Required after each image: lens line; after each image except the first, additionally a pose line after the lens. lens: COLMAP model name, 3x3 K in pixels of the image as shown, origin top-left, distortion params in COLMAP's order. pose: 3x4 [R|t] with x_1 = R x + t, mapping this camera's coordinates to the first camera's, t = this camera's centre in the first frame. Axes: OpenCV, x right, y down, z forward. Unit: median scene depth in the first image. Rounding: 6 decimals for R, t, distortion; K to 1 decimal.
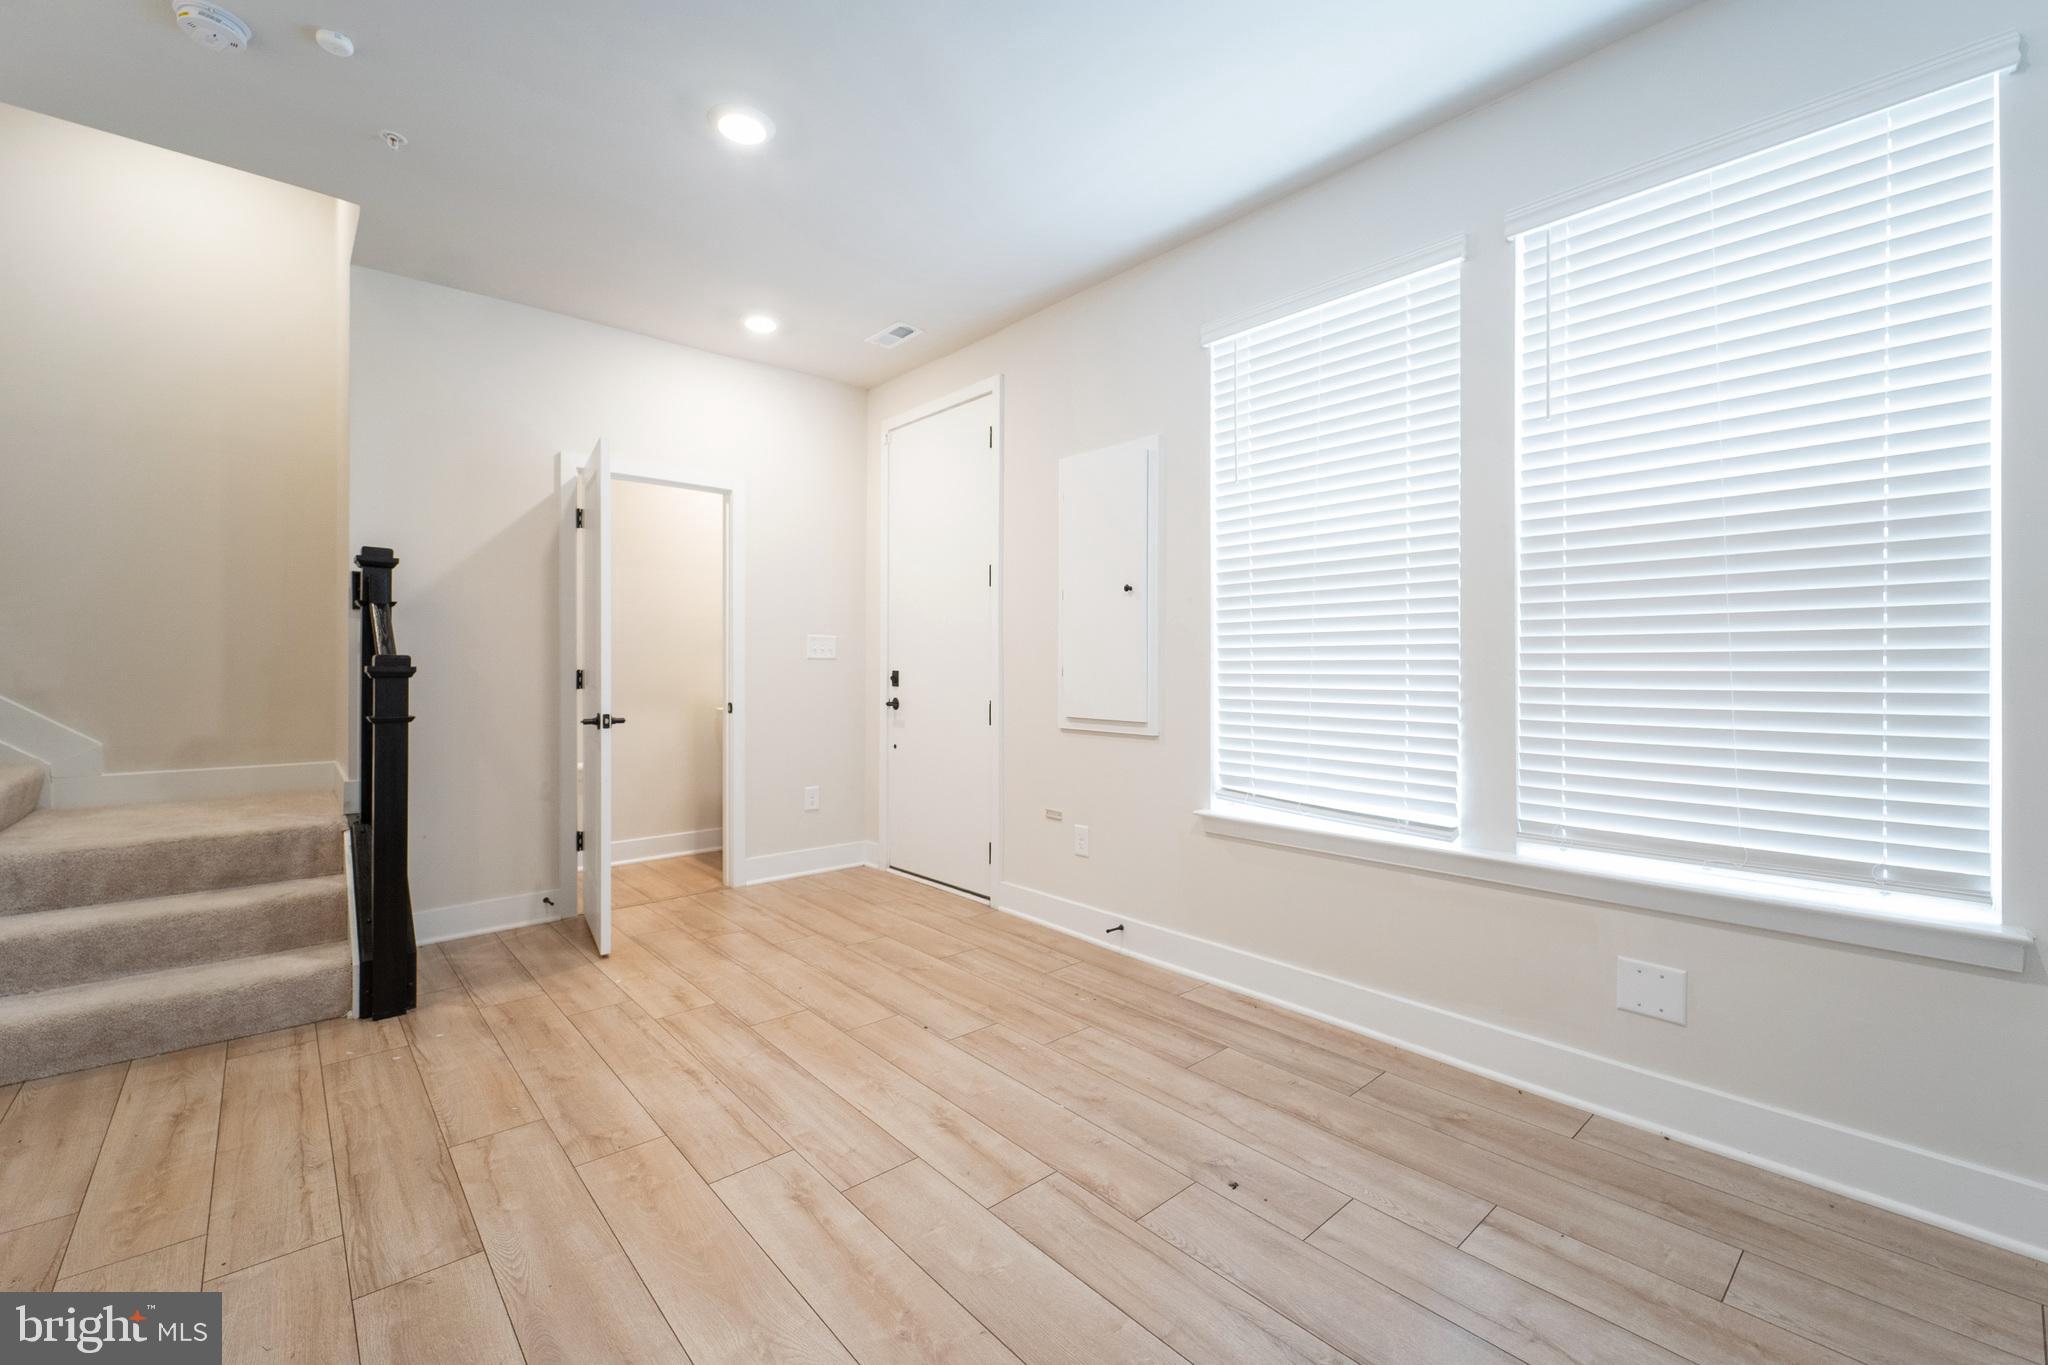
lens RADIAL K [[855.0, 0, 1024.0], [0, 855.0, 682.5], [0, 0, 1]] dist [-0.000029, -0.000119]
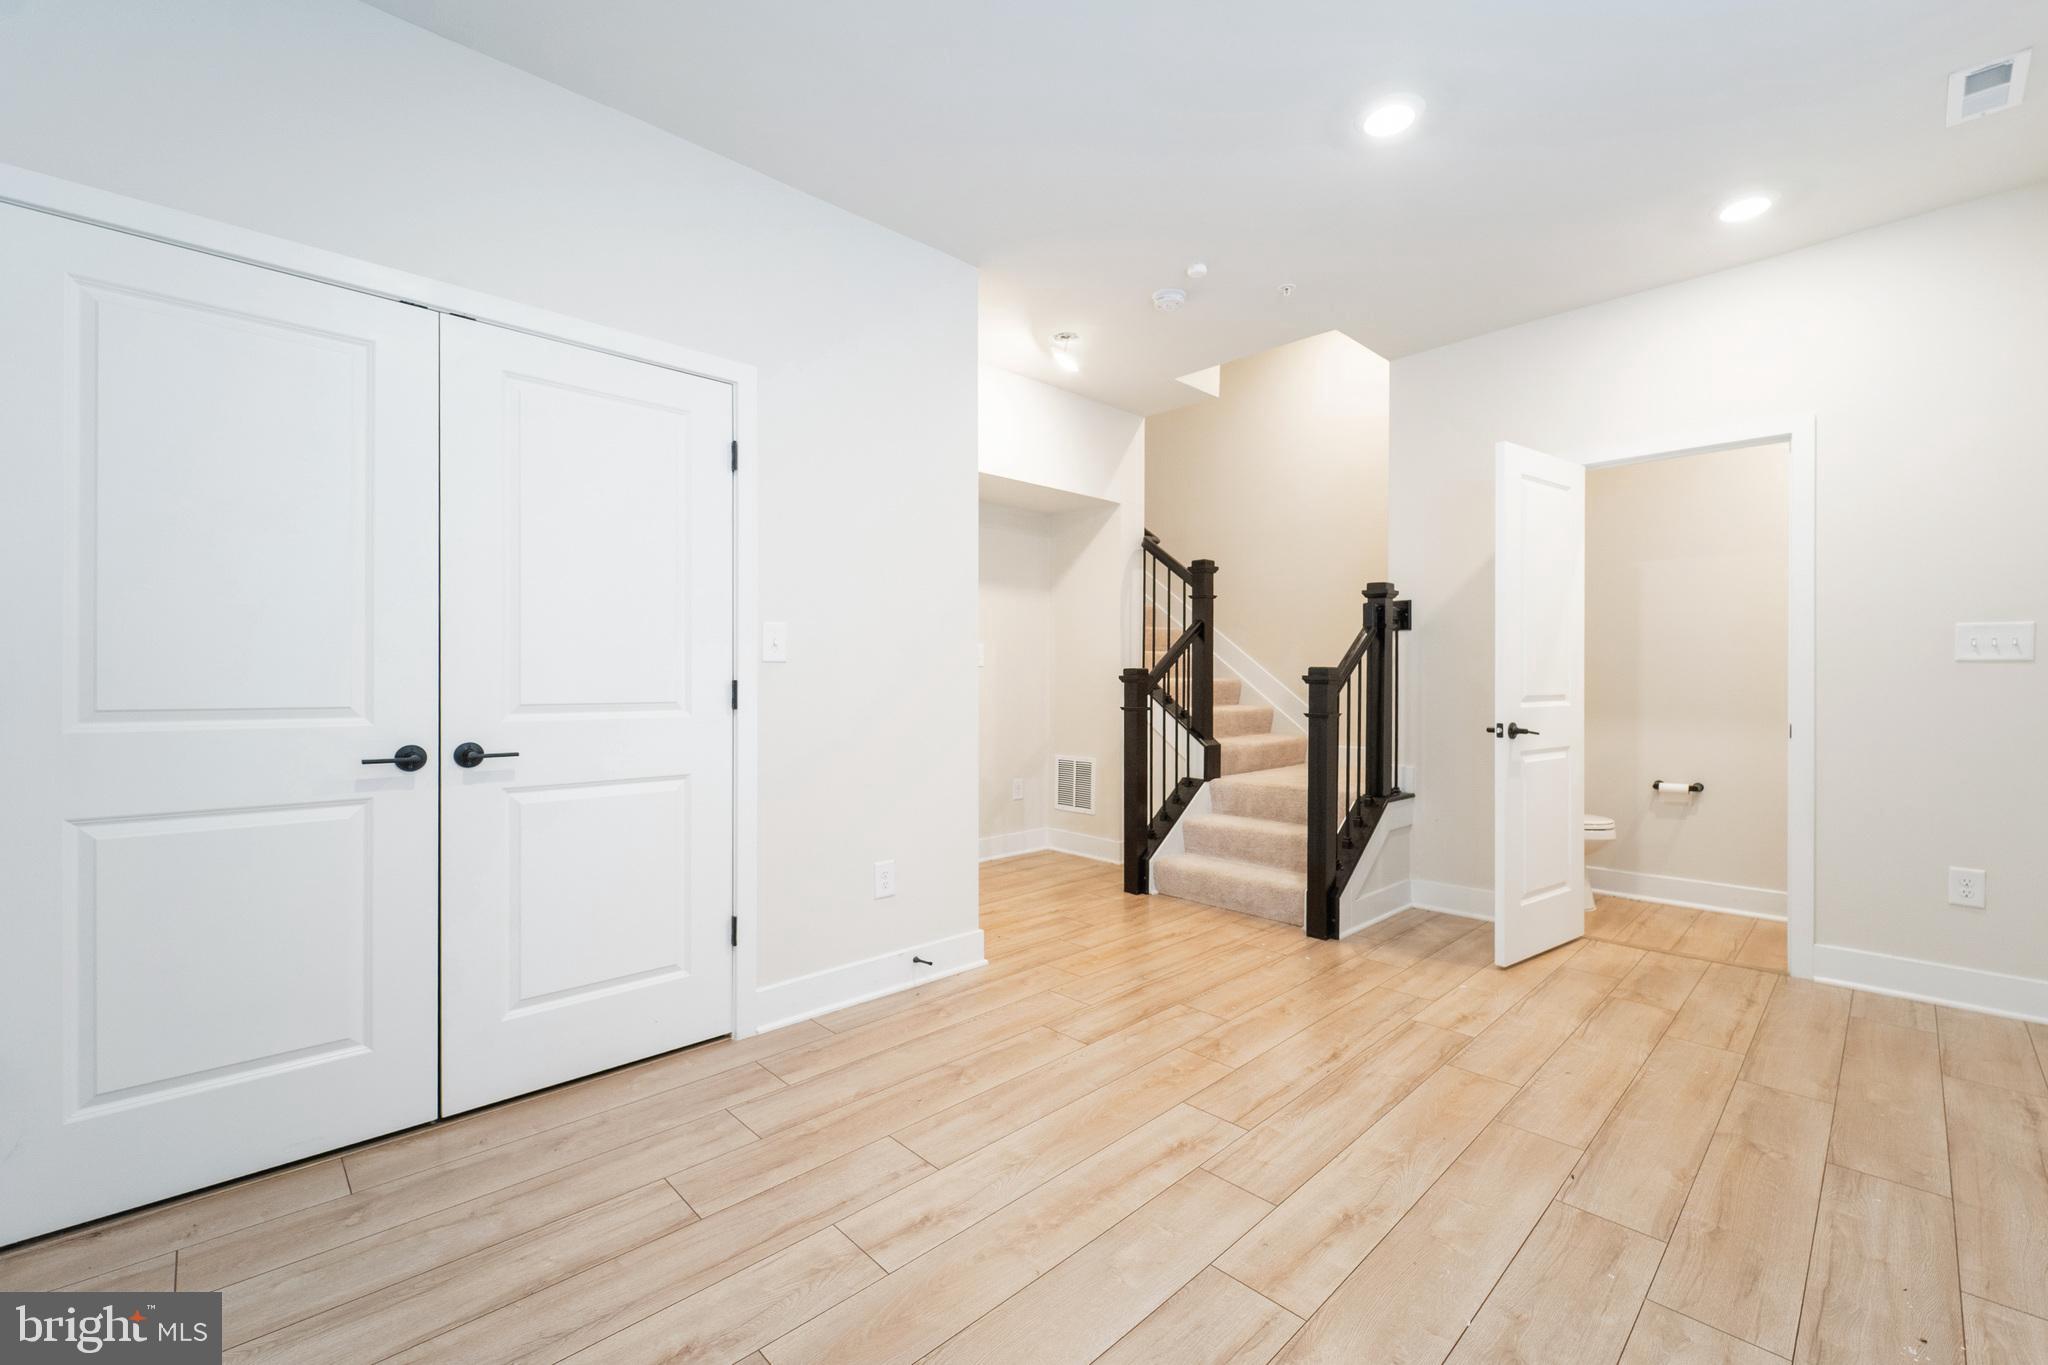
lens RADIAL K [[838.2, 0, 1029.0], [0, 838.2, 679.2], [0, 0, 1]] dist [-0.000261, -0.000600]
pose [[0.041302, 0.001729, -0.999145, 0.650528], [-0.015172, 0.999884, 0.001104, -0.010515], [0.999032, 0.015113, 0.041323, 0.578303]]
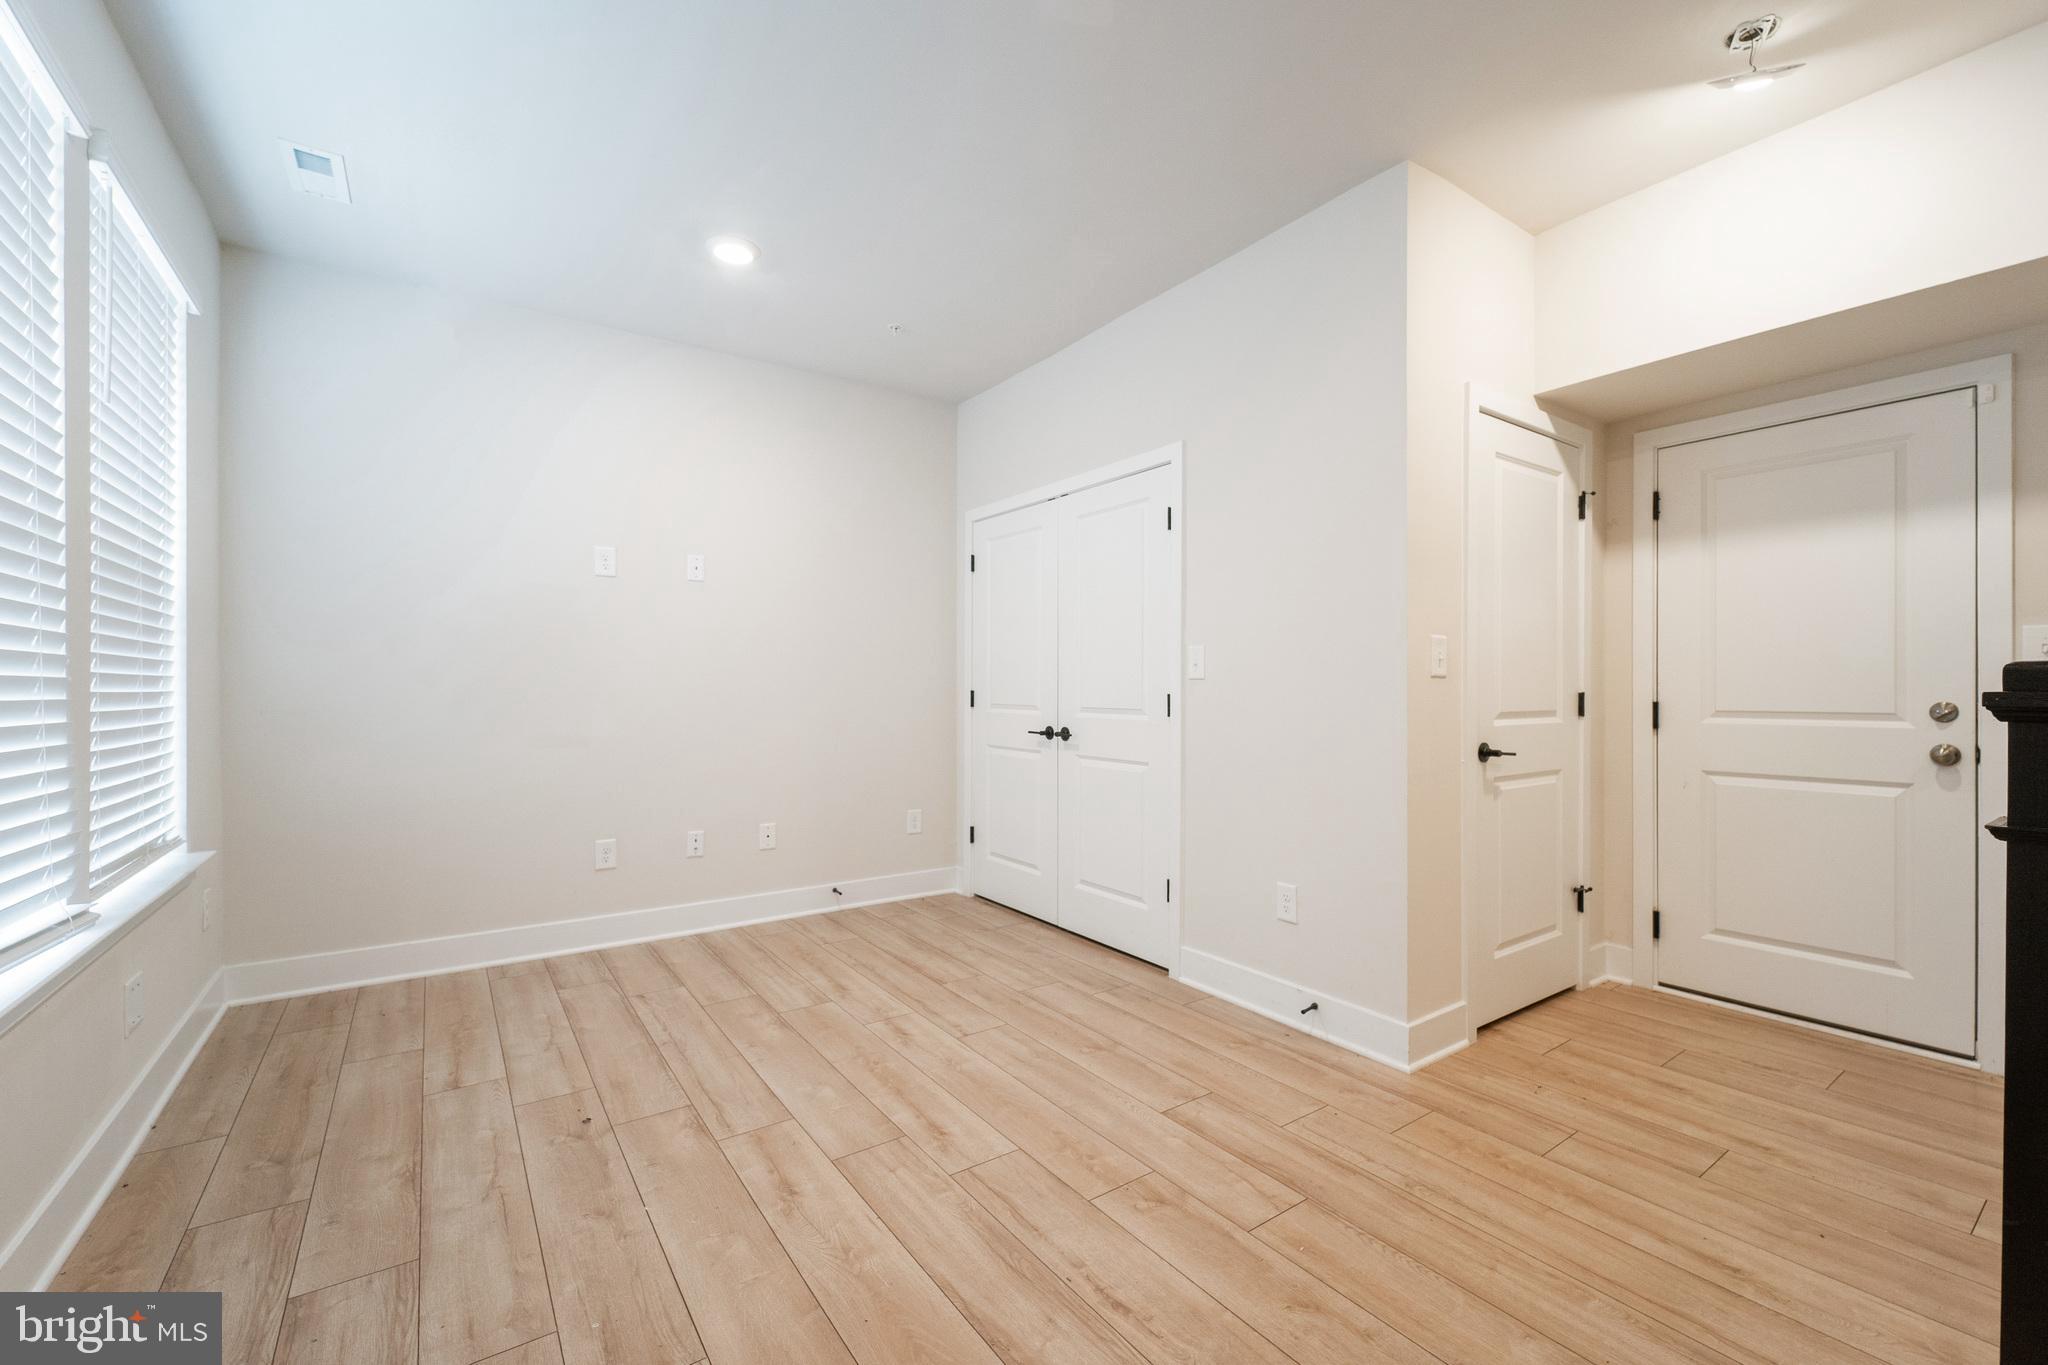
lens RADIAL K [[830.3, 0, 1028.7], [0, 830.3, 680.0], [0, 0, 1]] dist [0.001520, 0.000118]
pose [[-0.995157, -0.000947, 0.098295, -0.390439], [-0.000500, 0.999989, 0.004575, -0.032310], [-0.098298, 0.004504, -0.995147, 1.674647]]
